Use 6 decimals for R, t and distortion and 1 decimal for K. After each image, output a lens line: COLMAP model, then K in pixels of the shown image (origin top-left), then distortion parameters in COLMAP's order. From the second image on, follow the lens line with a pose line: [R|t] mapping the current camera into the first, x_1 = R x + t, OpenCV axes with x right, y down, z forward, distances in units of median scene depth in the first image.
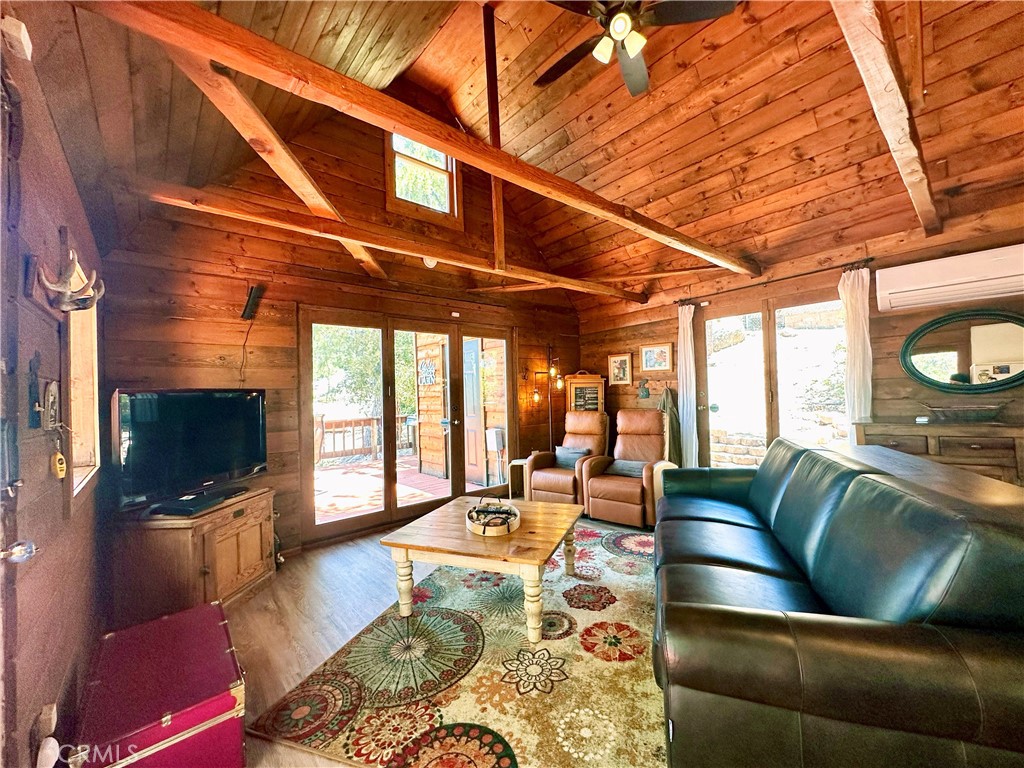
lens RADIAL K [[409.9, 0, 510.4], [0, 409.9, 386.0], [0, 0, 1]] dist [0.001946, 0.000098]
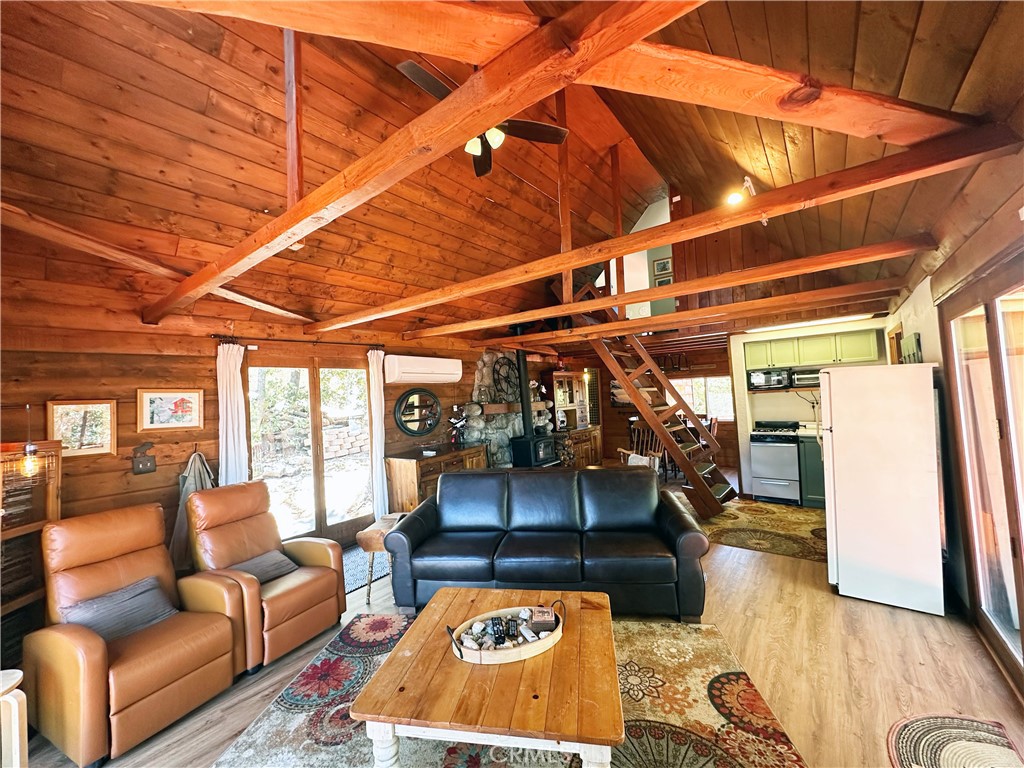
lens RADIAL K [[409.9, 0, 510.4], [0, 409.9, 386.0], [0, 0, 1]] dist [0.001946, 0.000098]
pose [[-0.197874, 0.067629, 0.977892, -1.144458], [0.044105, 0.997221, -0.060041, -0.114972], [-0.979235, 0.031249, -0.200307, 1.625769]]
